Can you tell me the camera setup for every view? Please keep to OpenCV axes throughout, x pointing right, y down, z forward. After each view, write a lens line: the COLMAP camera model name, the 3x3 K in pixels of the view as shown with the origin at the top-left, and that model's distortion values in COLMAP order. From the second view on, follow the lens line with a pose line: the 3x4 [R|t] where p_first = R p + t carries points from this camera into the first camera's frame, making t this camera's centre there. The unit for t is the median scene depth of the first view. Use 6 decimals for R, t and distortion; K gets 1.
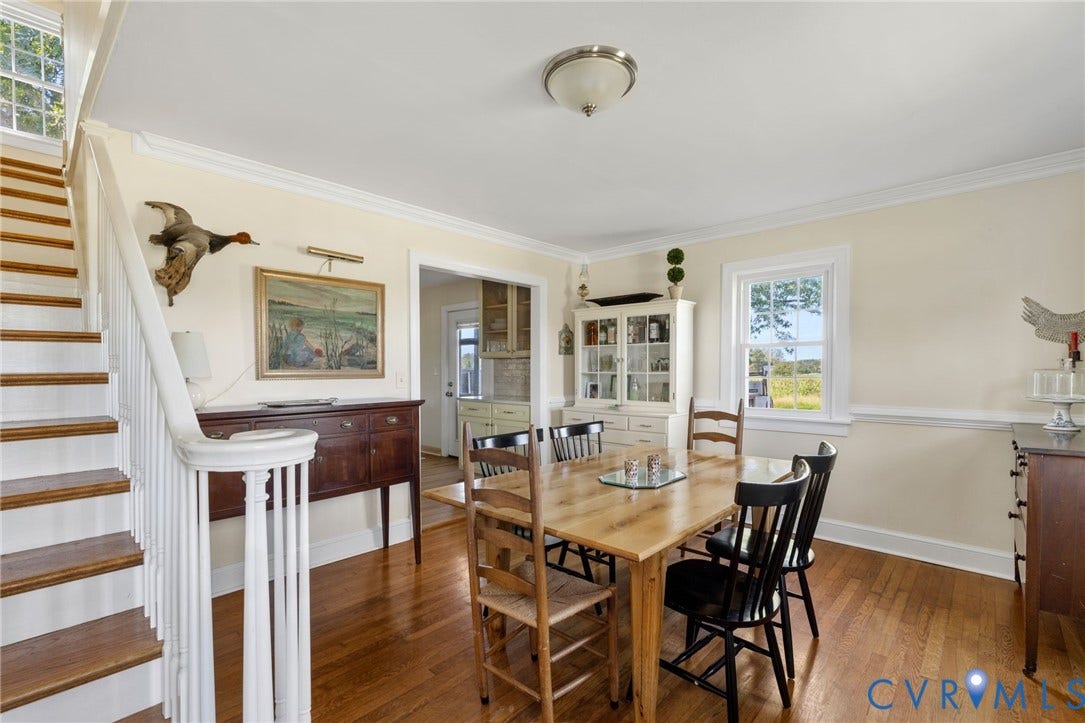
lens RADIAL K [[473.4, 0, 520.2], [0, 473.4, 375.1], [0, 0, 1]] dist [-0.002101, 0.002119]
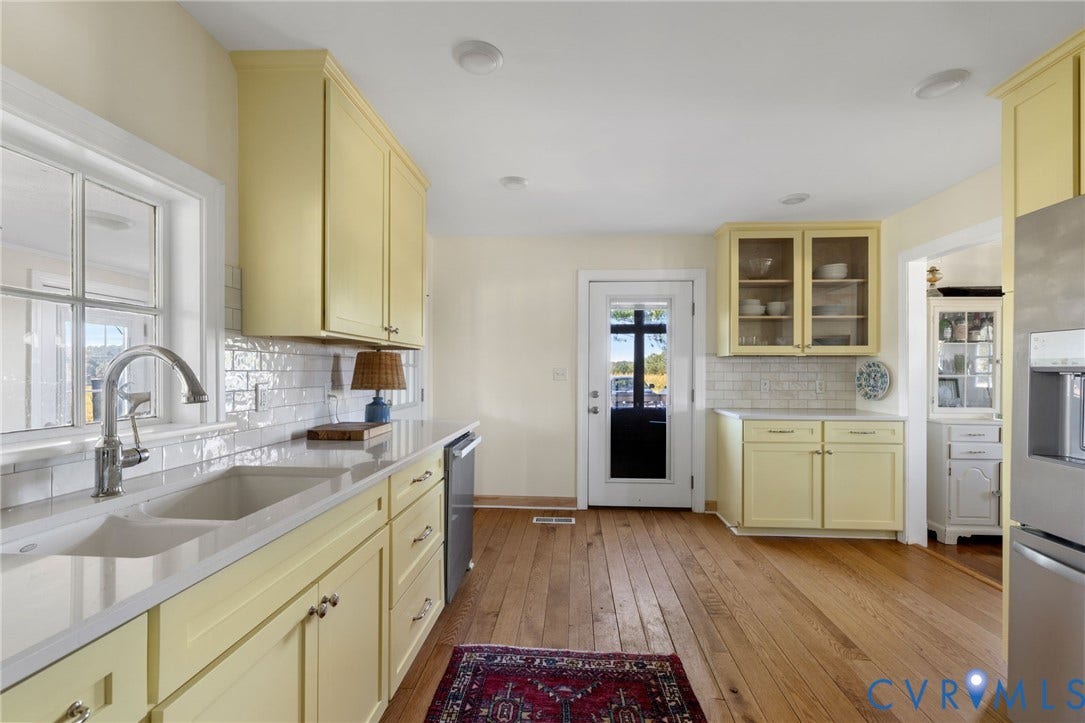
lens RADIAL K [[473.4, 0, 555.2], [0, 473.4, 368.7], [0, 0, 1]] dist [-0.002101, 0.002119]
pose [[0.759199, 0.007348, 0.650817, -1.276236], [0.005023, 0.999840, -0.017148, -0.009455], [-0.650839, 0.016288, 0.759041, 1.154347]]
